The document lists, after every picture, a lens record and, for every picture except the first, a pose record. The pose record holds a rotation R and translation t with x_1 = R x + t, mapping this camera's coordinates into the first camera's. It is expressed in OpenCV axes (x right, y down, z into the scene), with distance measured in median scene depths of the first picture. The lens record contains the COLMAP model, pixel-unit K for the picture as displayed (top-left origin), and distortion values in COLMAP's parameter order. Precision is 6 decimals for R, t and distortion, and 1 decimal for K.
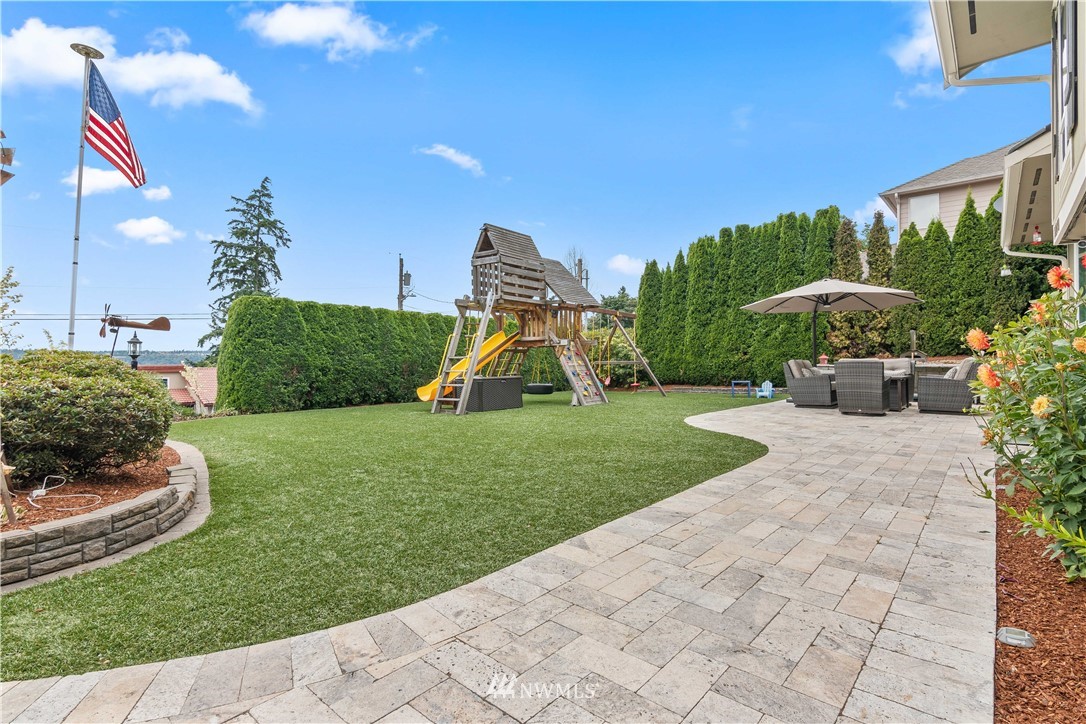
lens RADIAL K [[520.6, 0, 541.7], [0, 520.6, 360.7], [0, 0, 1]] dist [0.000687, 0.000156]
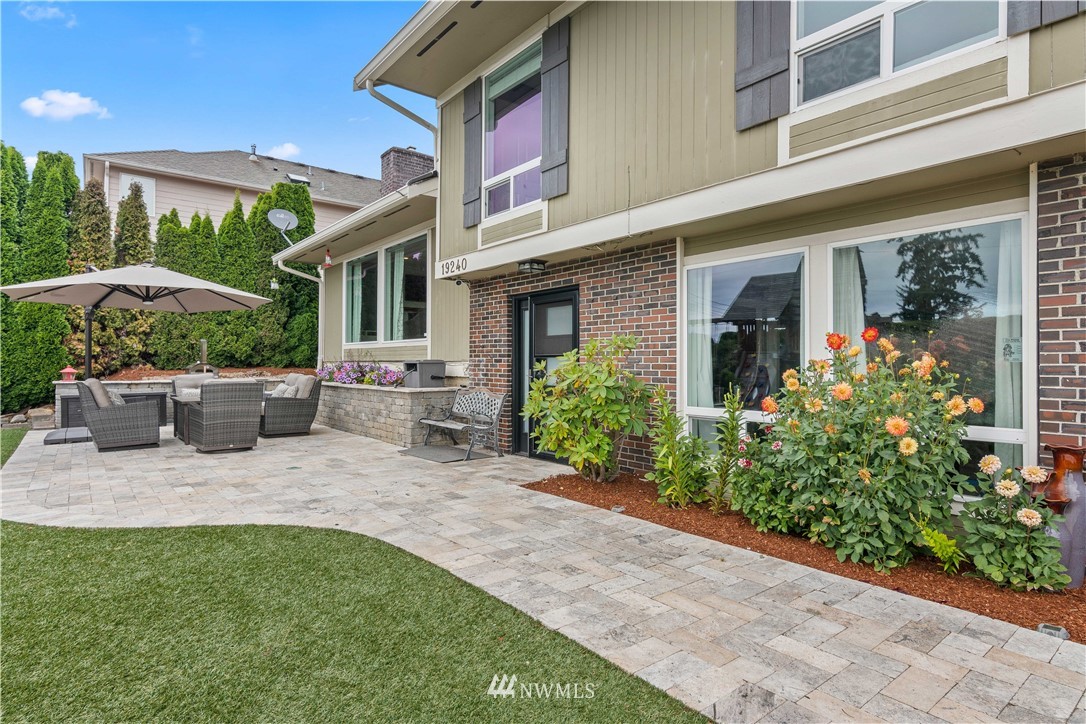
lens RADIAL K [[575.3, 0, 543.0], [0, 575.3, 362.0], [0, 0, 1]] dist [-0.004067, -0.000349]
pose [[0.175641, 0.003022, 0.984450, -0.097068], [-0.002552, 0.999993, -0.002615, -0.018472], [-0.984451, -0.002053, 0.175648, 0.263755]]
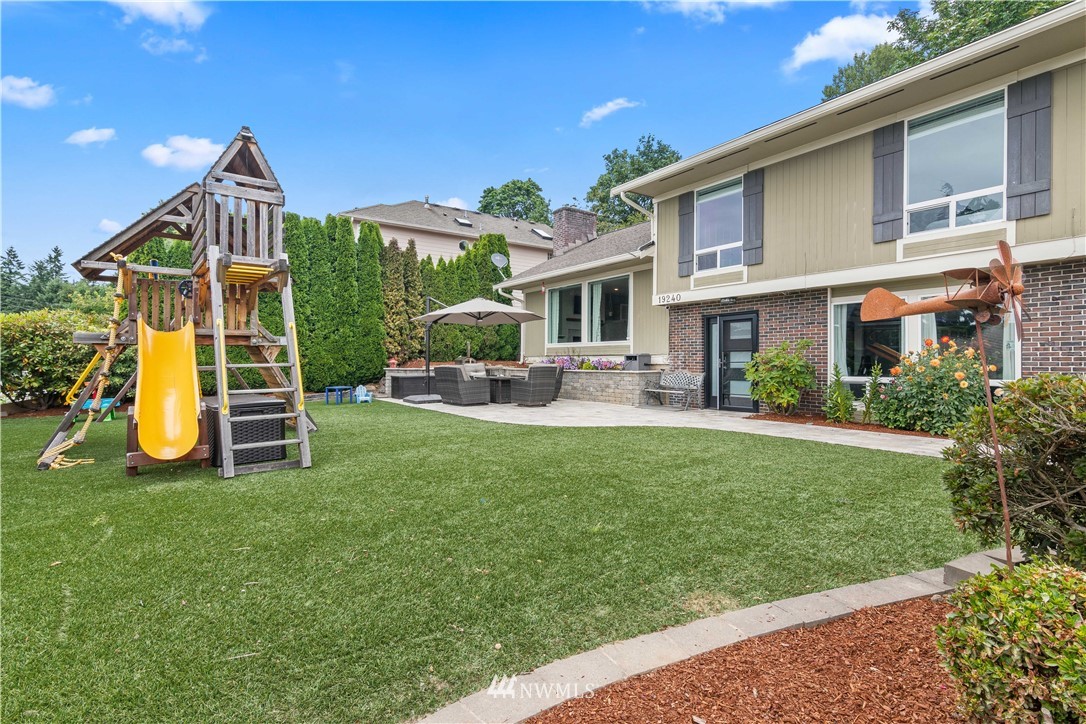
lens RADIAL K [[520.6, 0, 541.7], [0, 520.6, 360.7], [0, 0, 1]] dist [0.000687, 0.000156]
pose [[0.253627, 0.001608, 0.967301, -0.459056], [-0.001499, 0.999998, -0.001270, -0.008053], [-0.967301, -0.001128, 0.253629, 0.437923]]
